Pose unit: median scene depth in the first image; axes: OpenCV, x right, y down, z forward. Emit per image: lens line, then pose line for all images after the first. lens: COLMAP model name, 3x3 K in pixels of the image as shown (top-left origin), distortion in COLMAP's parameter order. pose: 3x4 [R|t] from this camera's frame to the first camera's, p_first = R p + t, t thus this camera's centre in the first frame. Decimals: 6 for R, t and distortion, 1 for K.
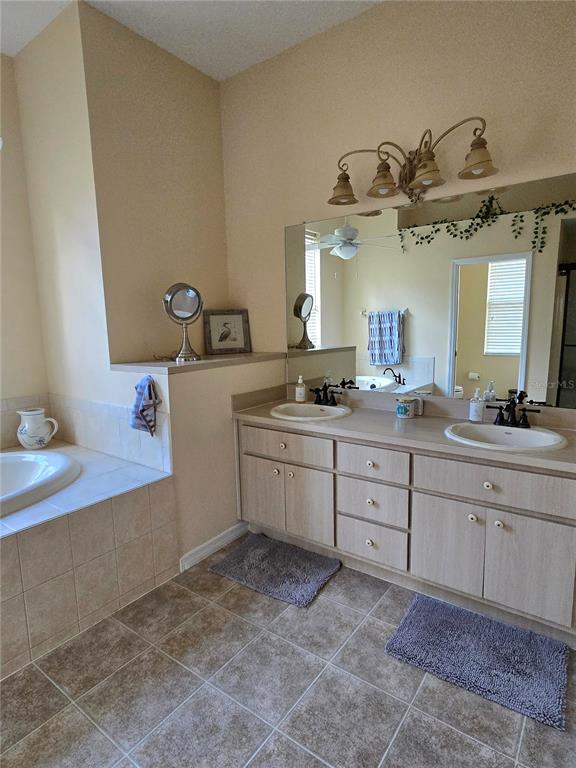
lens RADIAL K [[429.9, 0, 288.0], [0, 429.9, 384.0], [0, 0, 1]] dist [-0.000475, -0.000926]
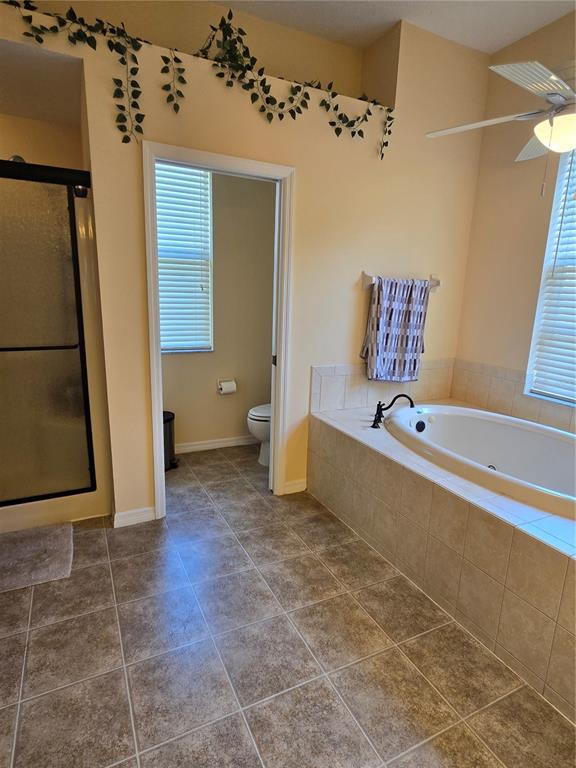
lens RADIAL K [[429.9, 0, 288.0], [0, 429.9, 384.0], [0, 0, 1]] dist [-0.000475, -0.000926]
pose [[-0.453206, 0.205139, -0.867480, 0.465070], [-0.152325, 0.941024, 0.302111, -0.196221], [0.878294, 0.269058, -0.395230, 1.026331]]
